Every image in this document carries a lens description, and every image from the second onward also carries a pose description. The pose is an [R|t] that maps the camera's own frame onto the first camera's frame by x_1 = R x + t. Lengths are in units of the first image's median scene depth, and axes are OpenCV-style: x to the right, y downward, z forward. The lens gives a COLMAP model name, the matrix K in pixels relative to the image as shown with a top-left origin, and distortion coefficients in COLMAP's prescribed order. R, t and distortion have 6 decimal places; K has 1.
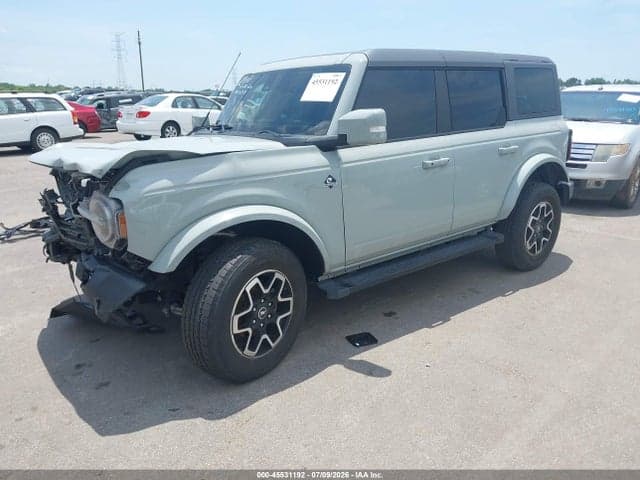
lens RADIAL K [[507.3, 0, 315.3], [0, 507.3, 237.4], [0, 0, 1]] dist [0.024266, -0.028888]
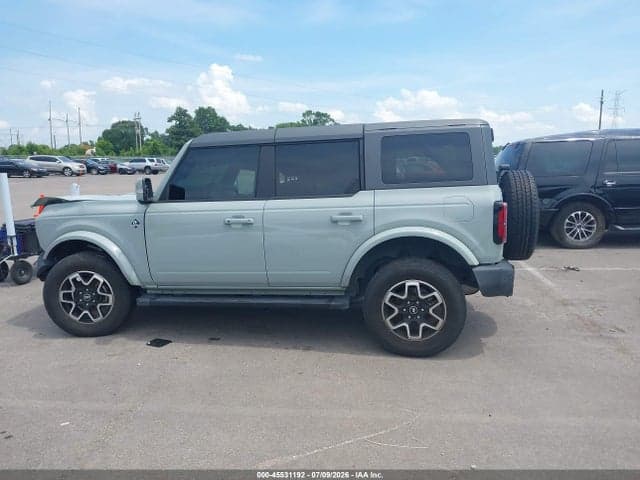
lens RADIAL K [[507.3, 0, 319.0], [0, 507.3, 235.8], [0, 0, 1]] dist [0.024266, -0.028888]
pose [[0.634289, 0.100627, -0.766519, 1.581218], [-0.189292, 0.981528, -0.027785, -0.140472], [0.749564, 0.162720, 0.641620, 0.457440]]
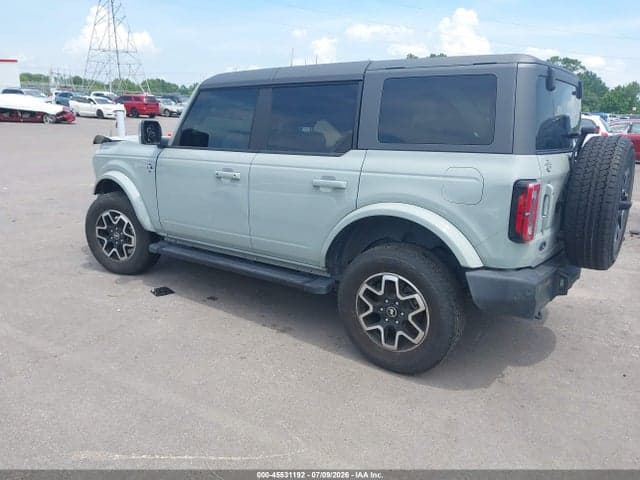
lens RADIAL K [[507.3, 0, 316.5], [0, 507.3, 241.7], [0, 0, 1]] dist [0.024266, -0.028888]
pose [[0.247696, 0.246372, -0.936988, 1.622911], [-0.280224, 0.944007, 0.174139, -0.309789], [0.927427, 0.219433, 0.302866, 1.079533]]
